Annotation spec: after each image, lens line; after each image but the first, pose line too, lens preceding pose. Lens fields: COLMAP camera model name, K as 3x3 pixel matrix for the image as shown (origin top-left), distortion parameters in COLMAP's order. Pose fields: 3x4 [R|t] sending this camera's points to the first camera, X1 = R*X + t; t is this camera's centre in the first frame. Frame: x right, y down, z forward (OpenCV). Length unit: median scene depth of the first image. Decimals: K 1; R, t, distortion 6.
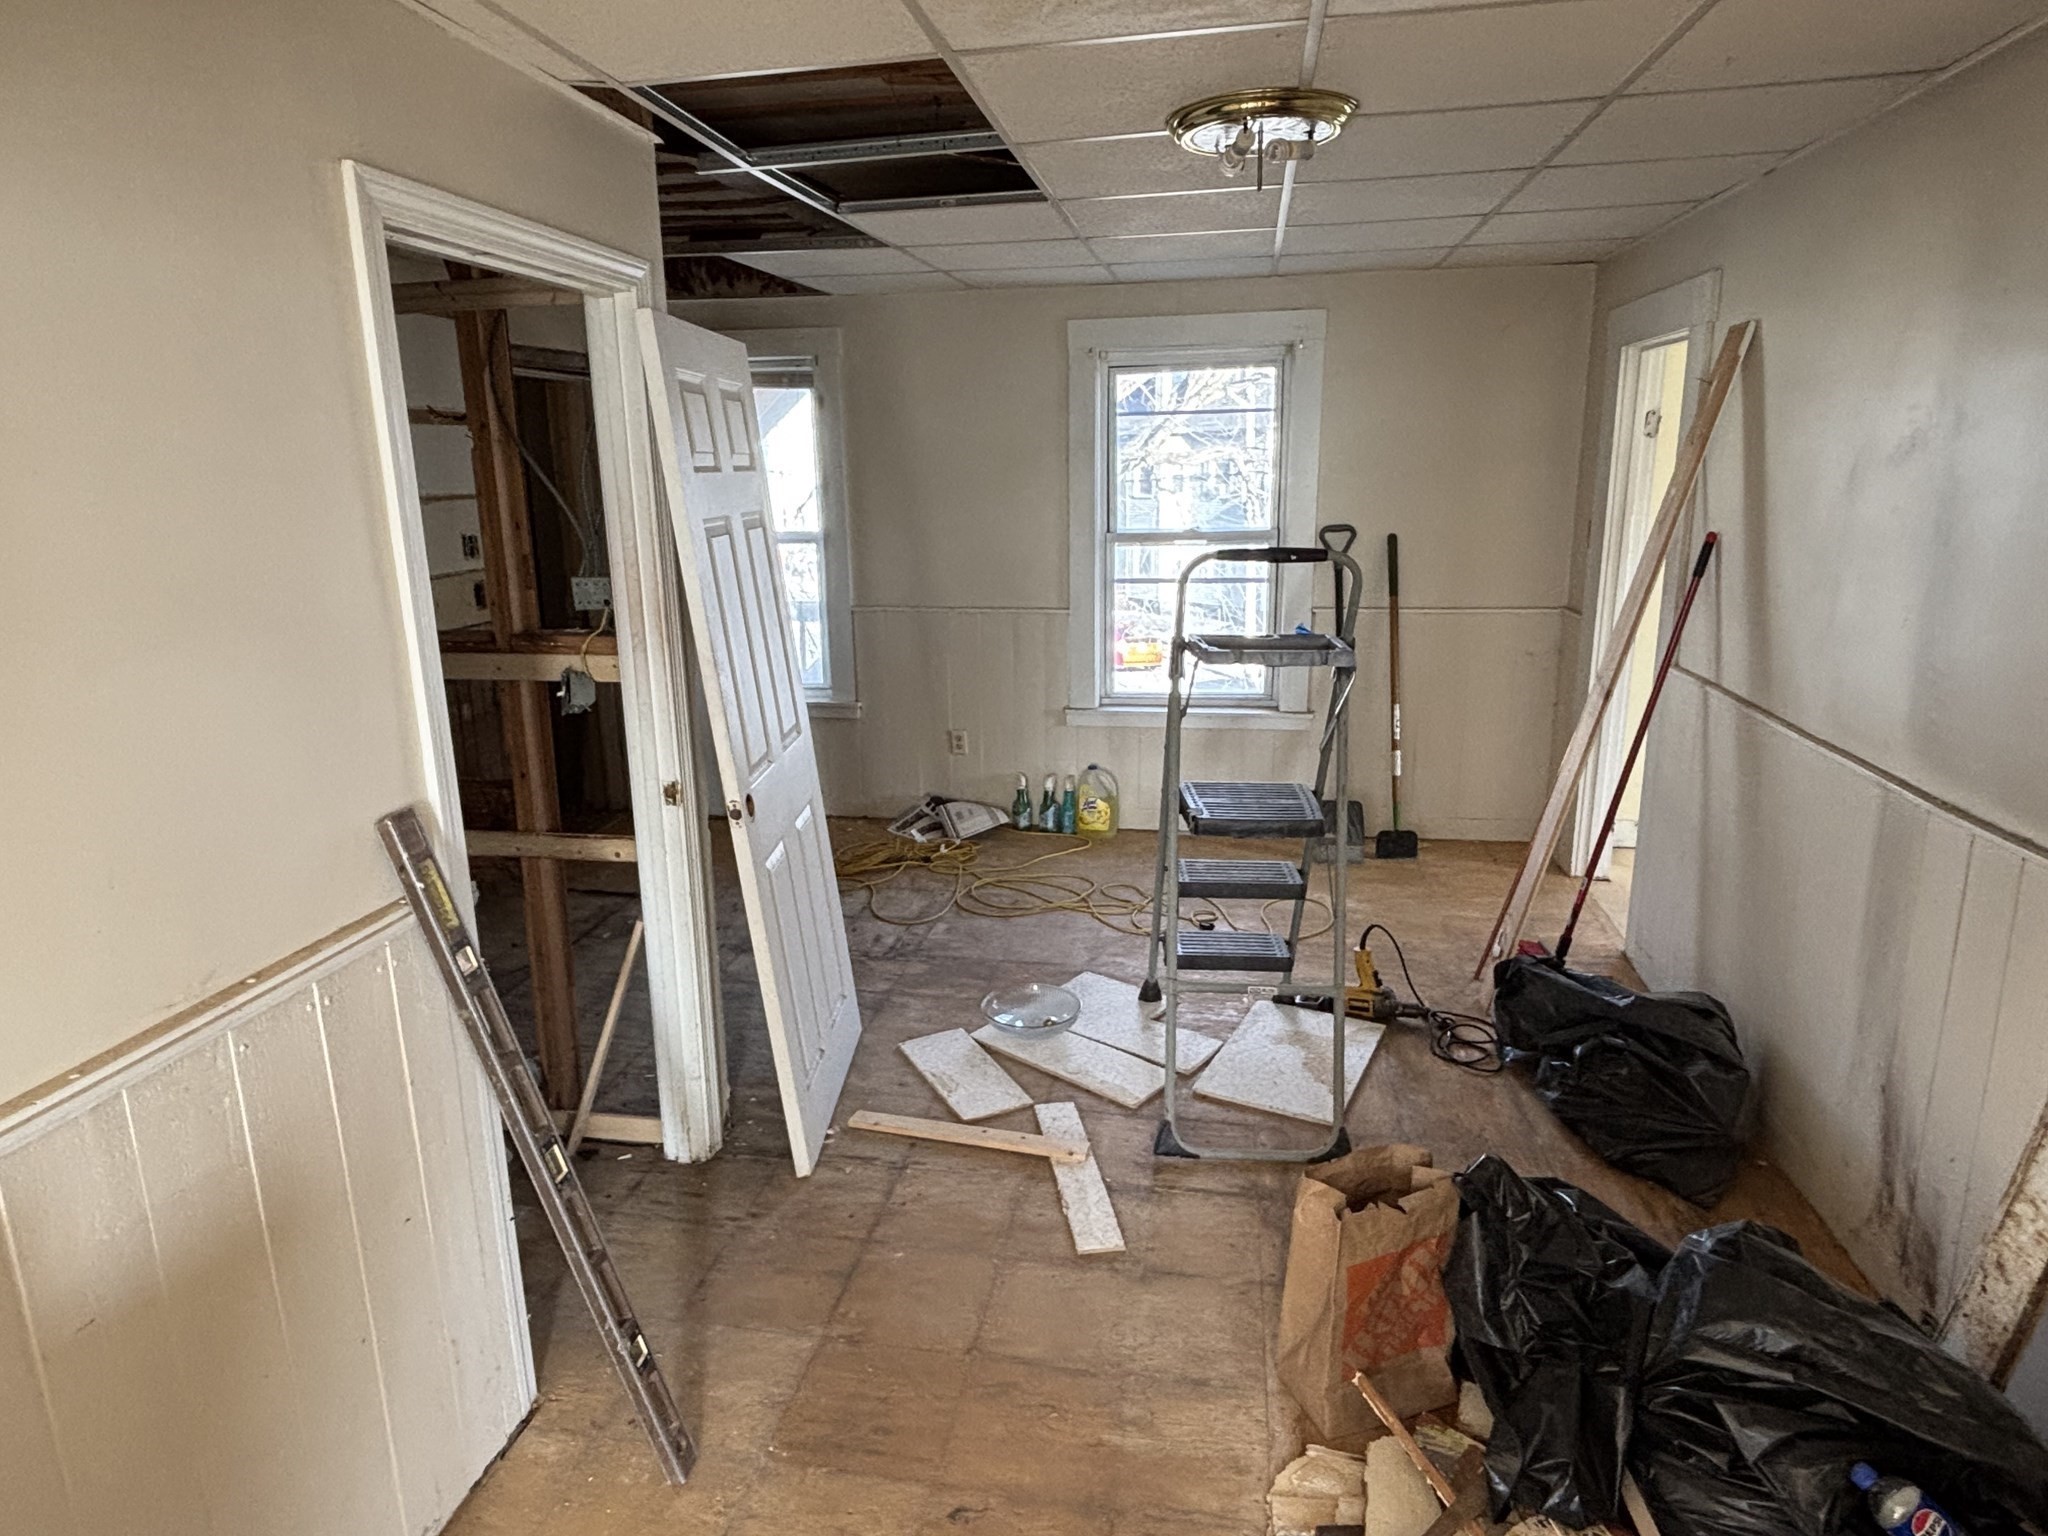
lens RADIAL K [[1207.1, 0, 1024.0], [0, 1207.1, 768.0], [0, 0, 1]] dist [-0.002404, -0.002171]
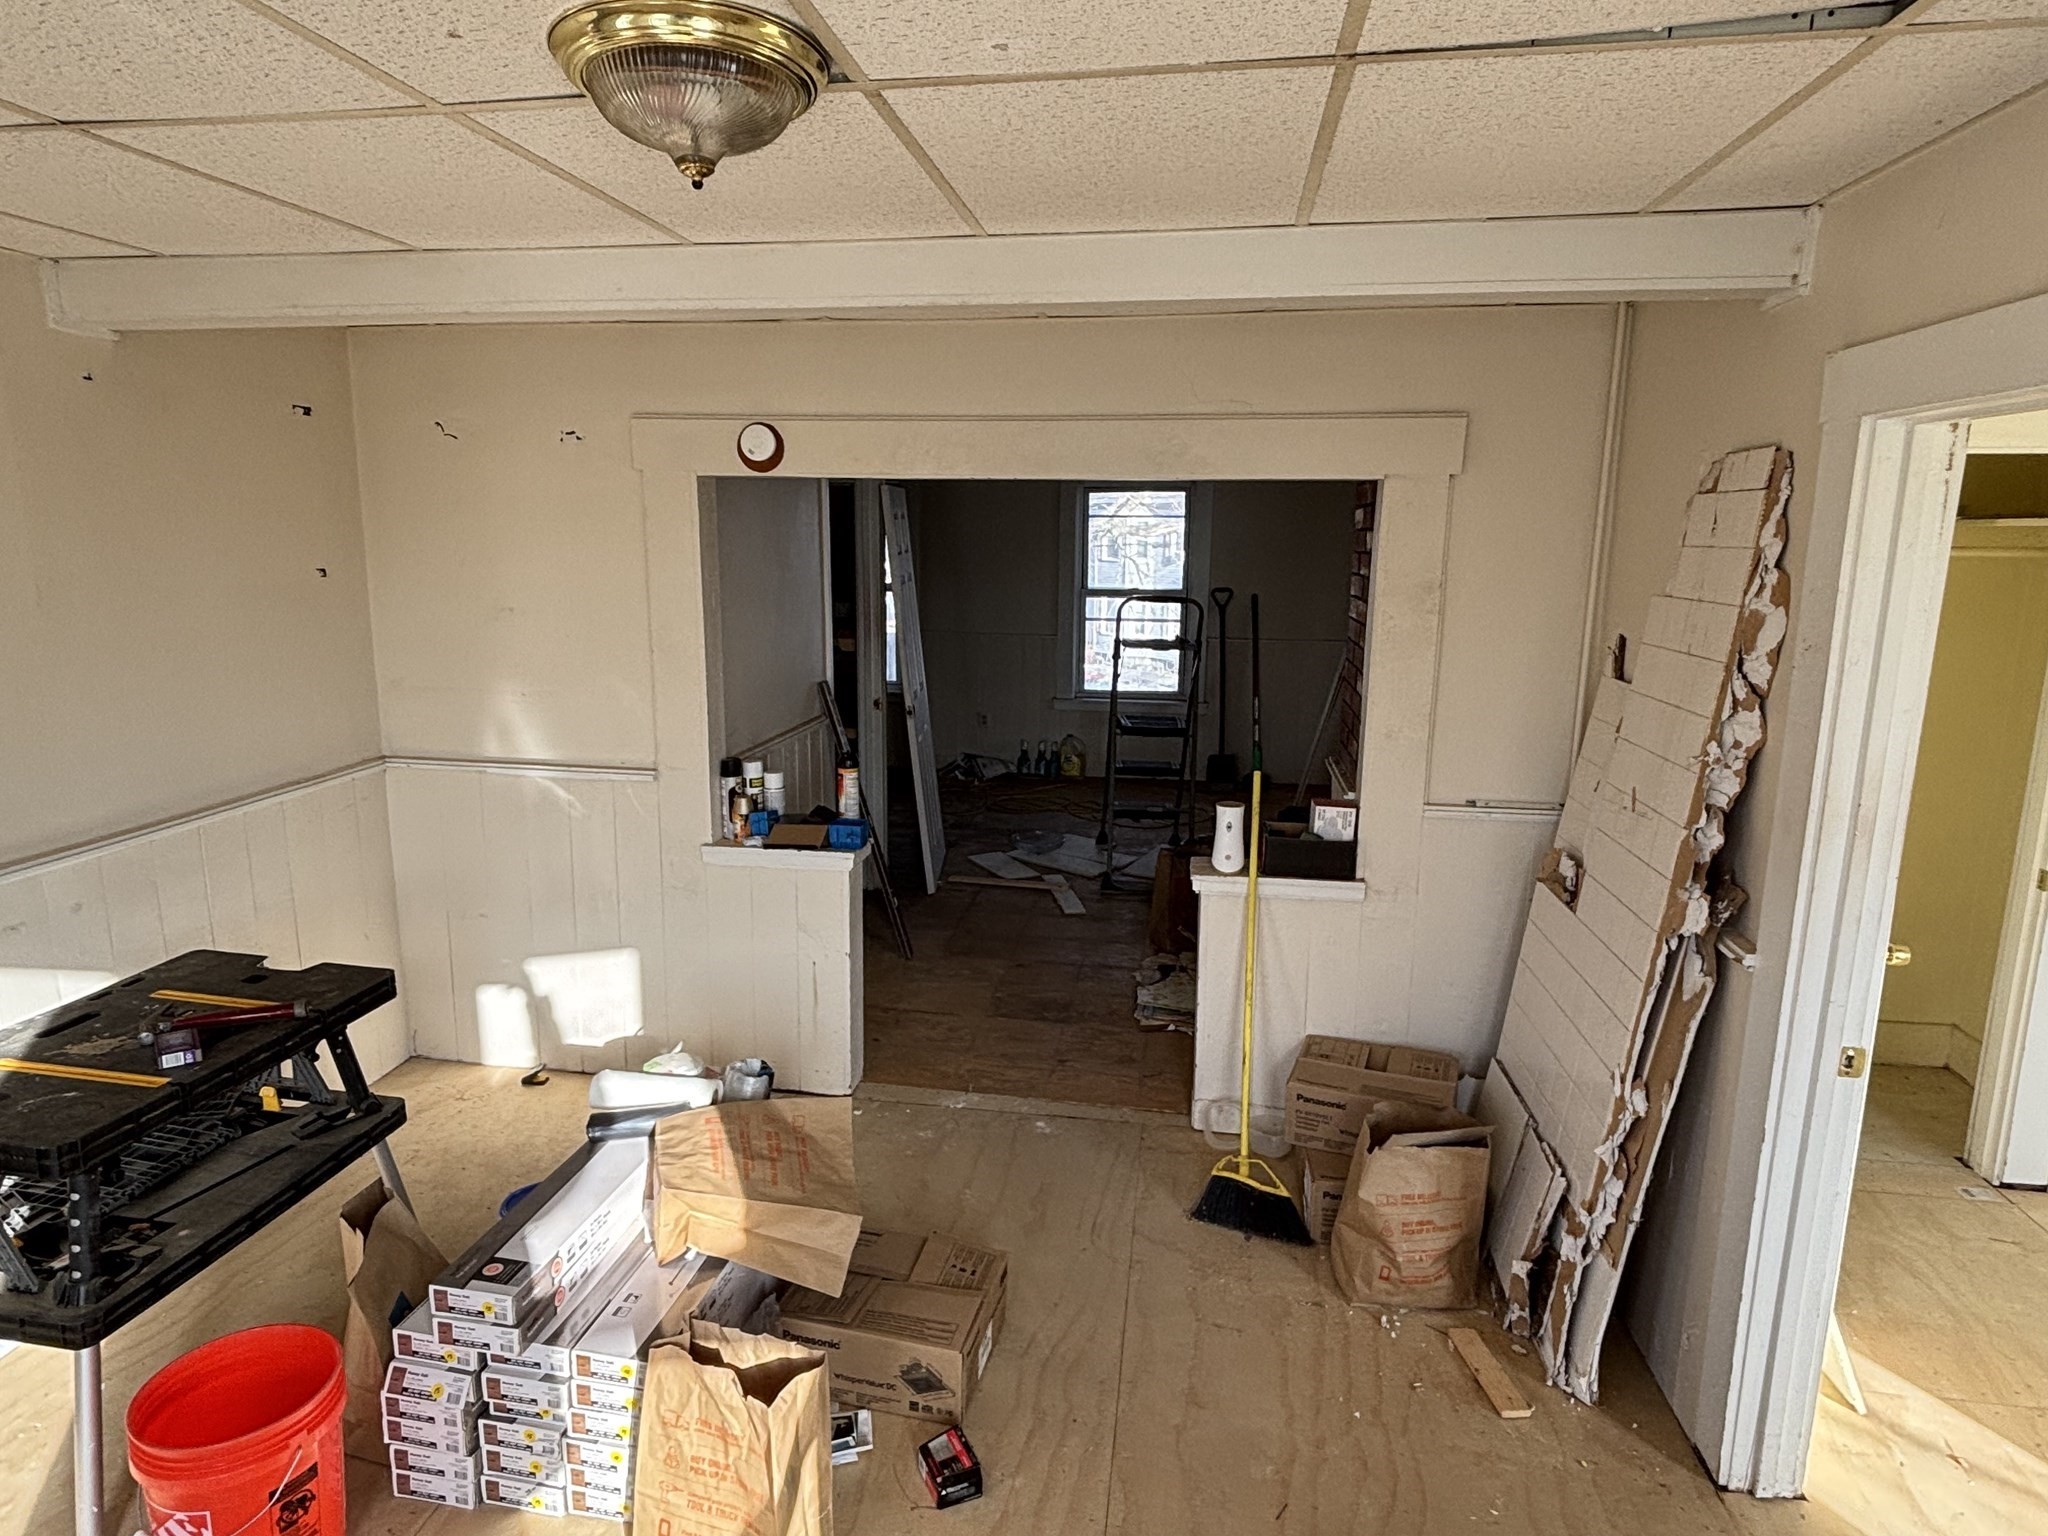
lens RADIAL K [[1151.3, 0, 1025.3], [0, 1151.3, 759.7], [0, 0, 1]] dist [0.002171, -0.039324]
pose [[0.999357, 0.023505, 0.027087, -0.060994], [-0.022206, 0.998633, -0.047321, 0.150652], [-0.028162, 0.046689, 0.998512, -0.735704]]
